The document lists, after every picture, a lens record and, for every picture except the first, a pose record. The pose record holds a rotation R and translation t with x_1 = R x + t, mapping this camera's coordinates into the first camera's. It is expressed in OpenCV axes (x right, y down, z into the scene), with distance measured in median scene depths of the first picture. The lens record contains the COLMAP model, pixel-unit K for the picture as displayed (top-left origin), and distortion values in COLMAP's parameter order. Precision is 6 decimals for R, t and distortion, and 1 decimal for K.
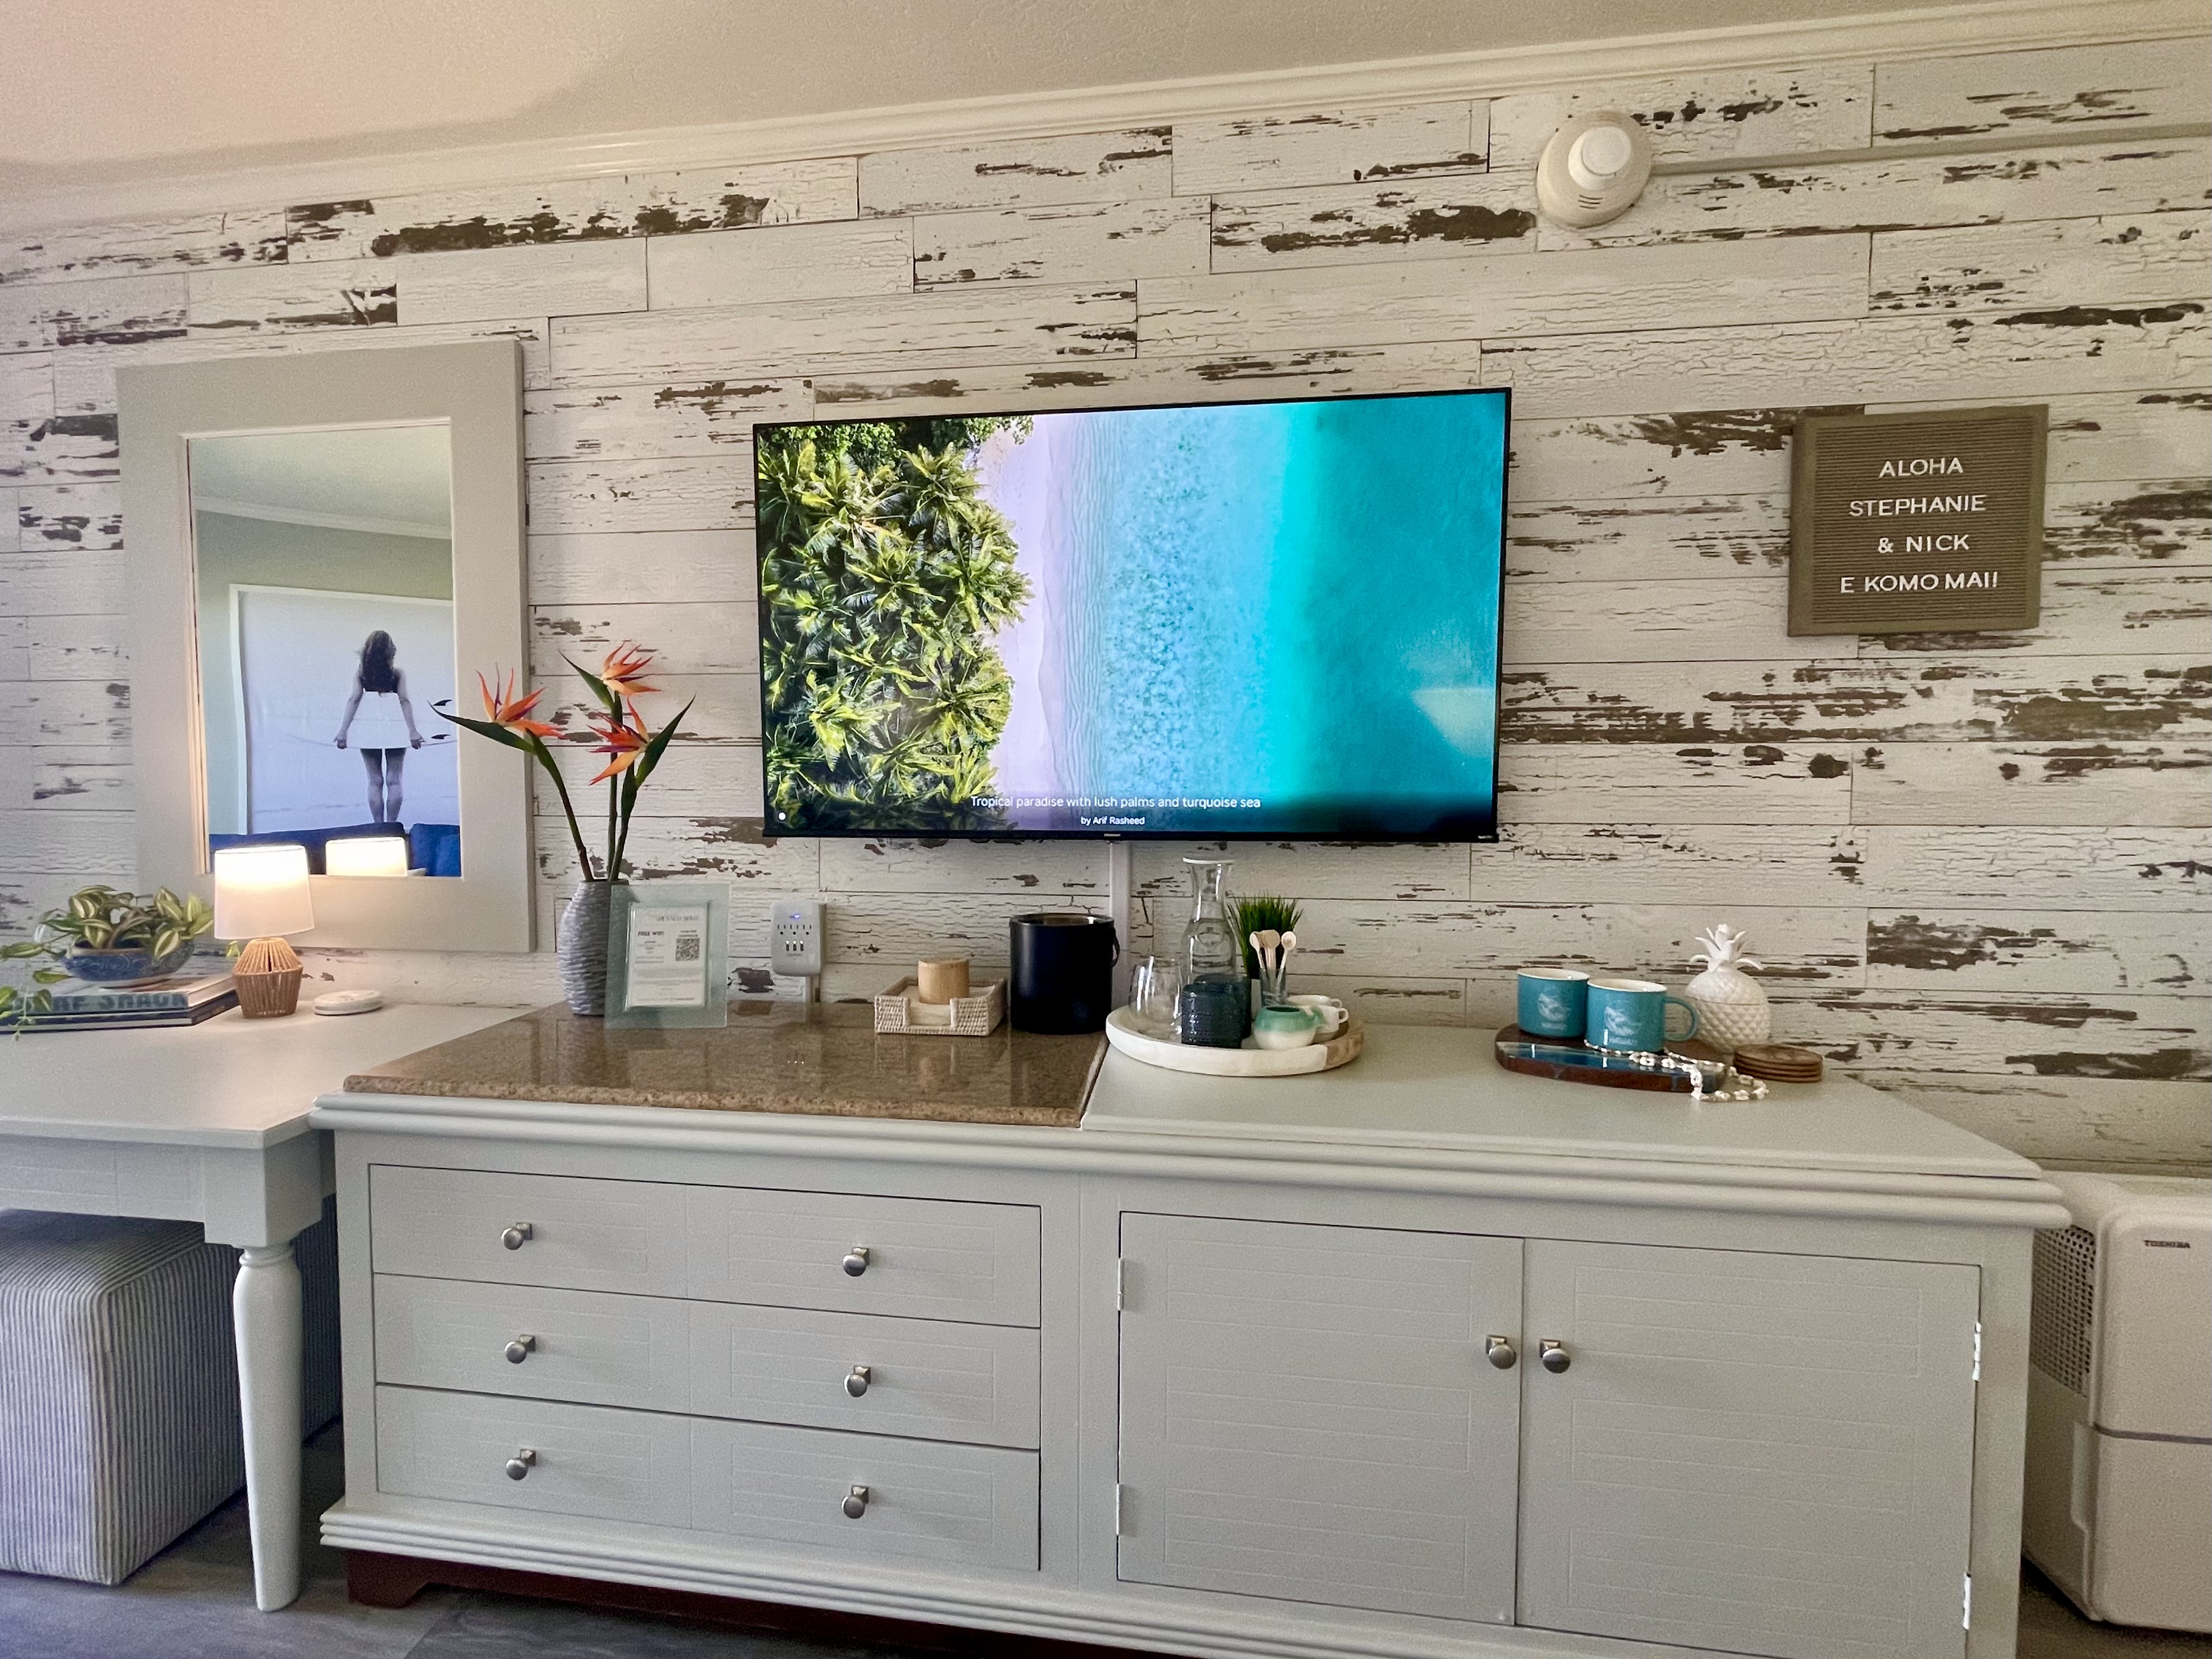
lens RADIAL K [[1258.7, 0, 1097.7], [0, 1258.7, 832.1], [0, 0, 1]] dist [-0.017606, -0.000957]
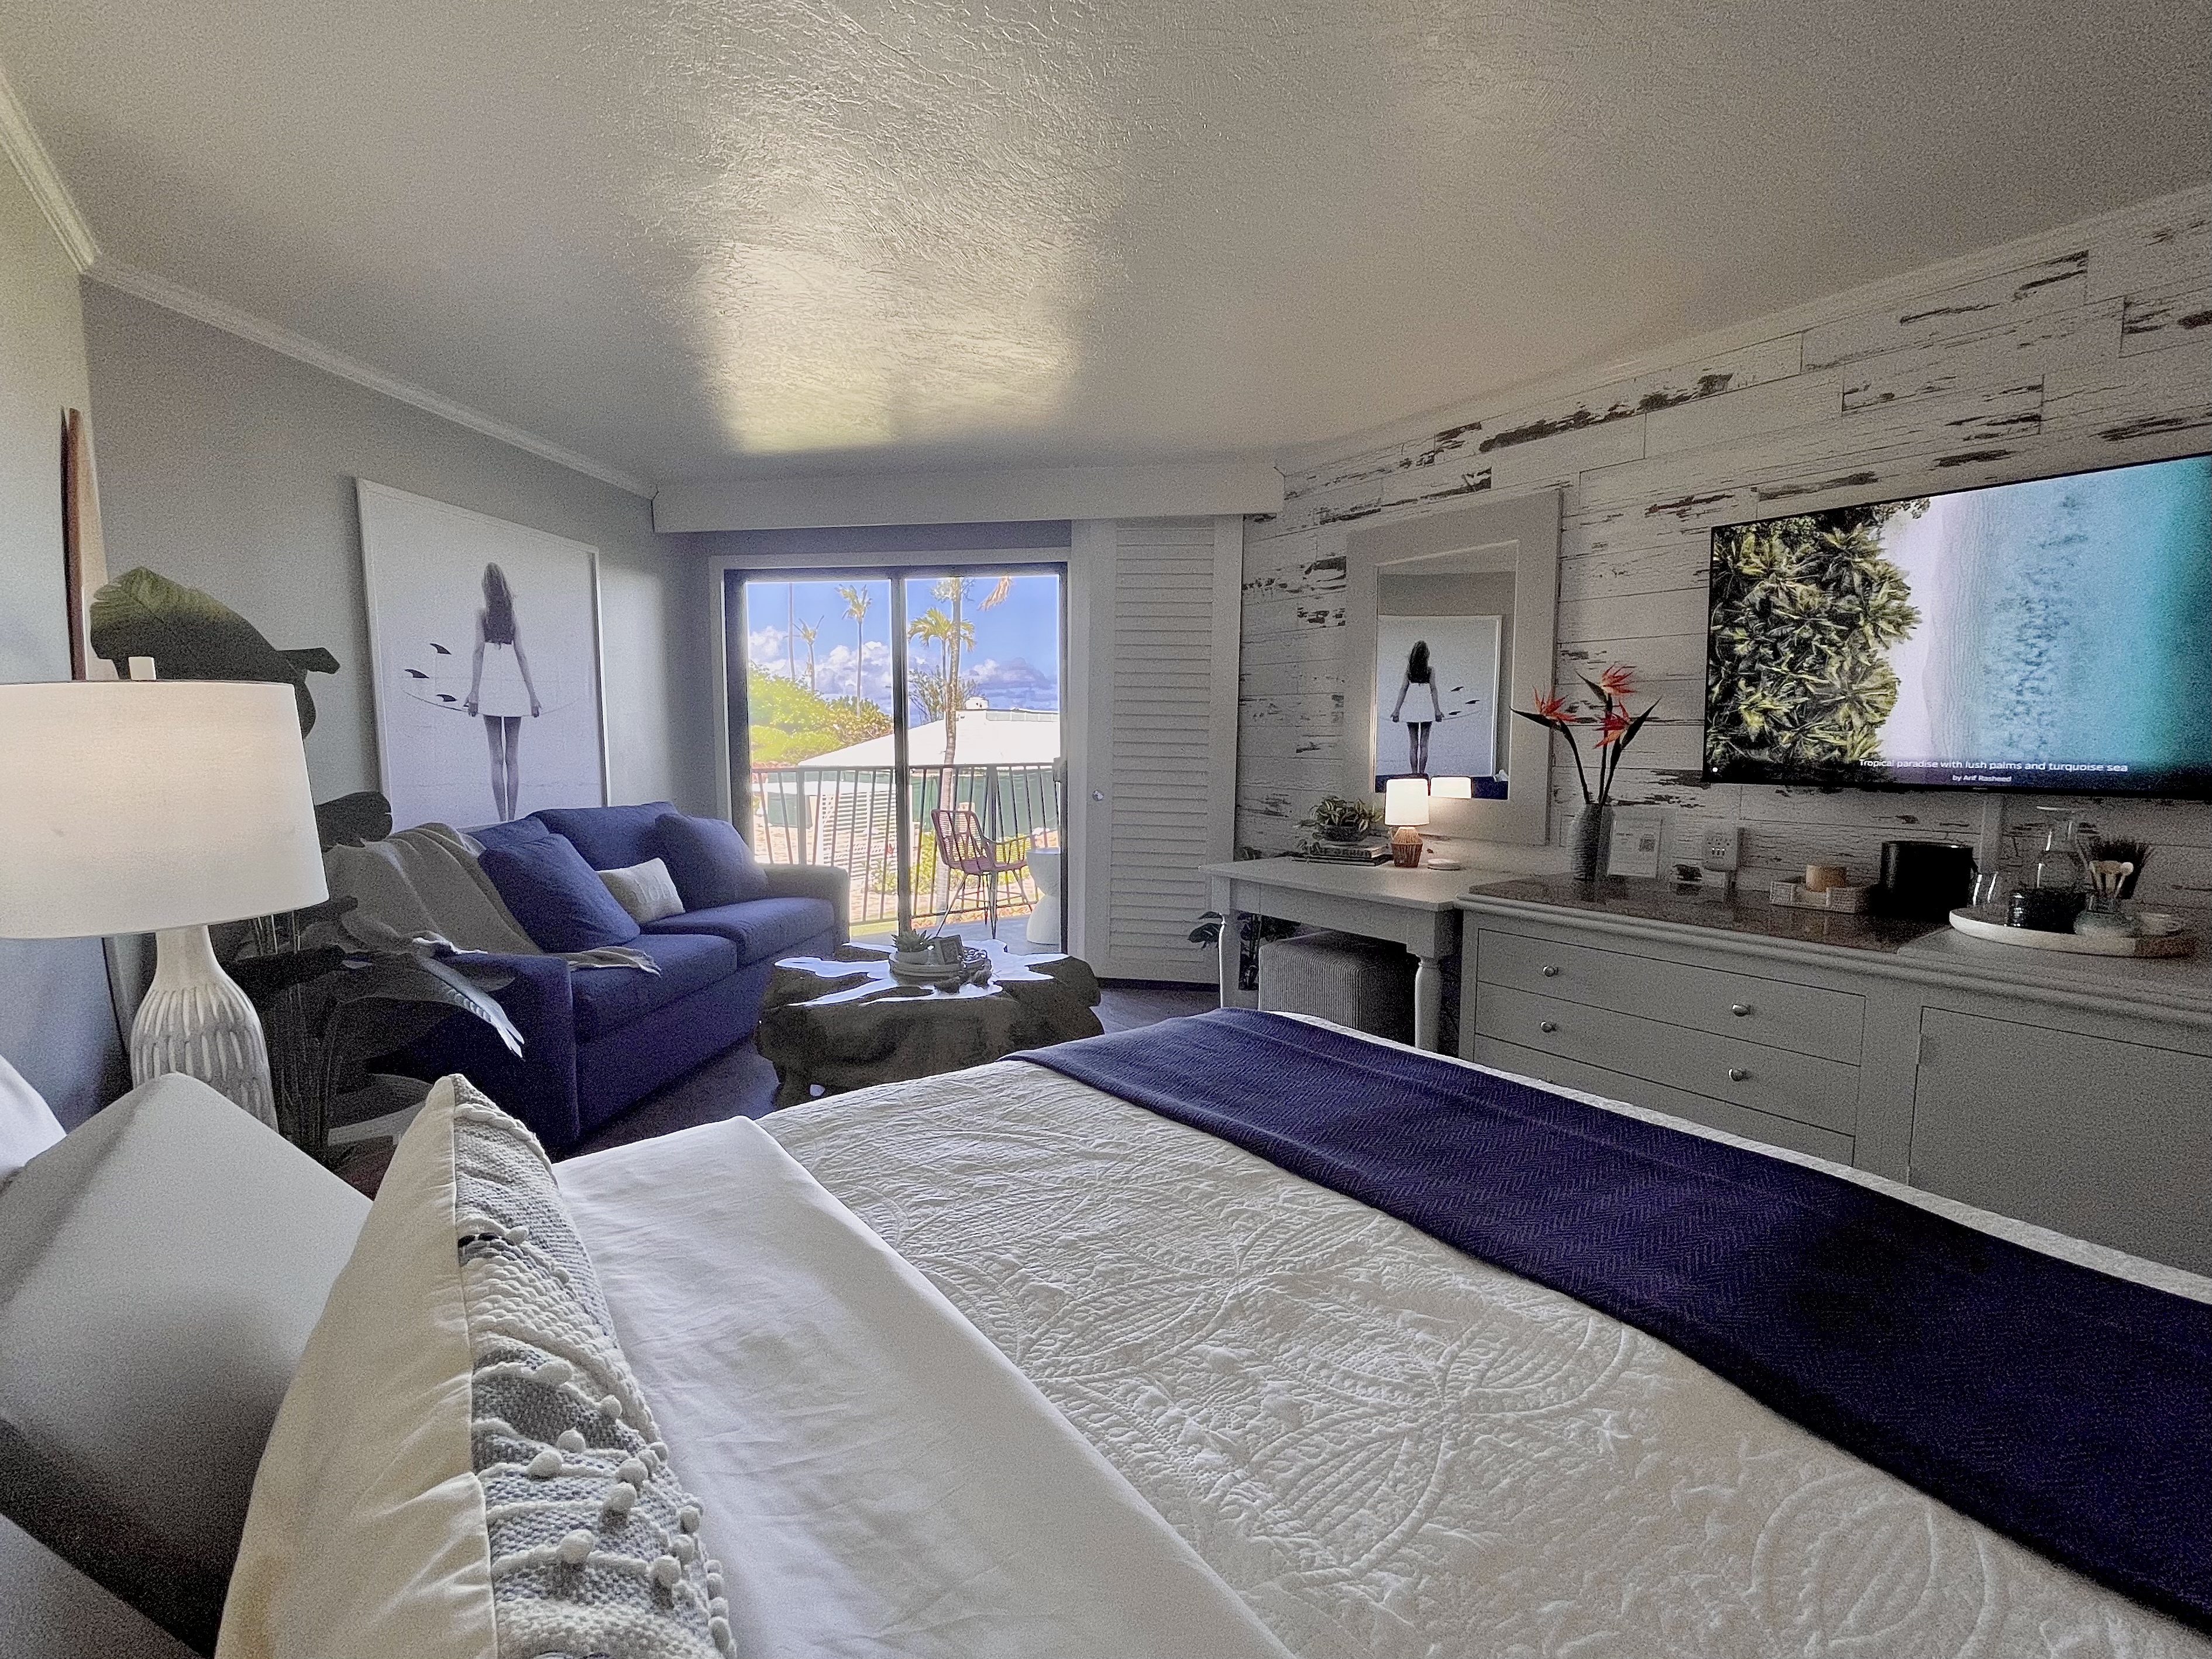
lens RADIAL K [[1017.0, 0, 1104.1], [0, 1017.0, 829.3], [0, 0, 1]] dist [0.004766, 0.000807]
pose [[0.702465, 0.066787, -0.708578, 0.131351], [-0.036135, 0.997650, 0.058209, 0.016391], [0.710800, -0.015285, 0.703228, -0.483235]]
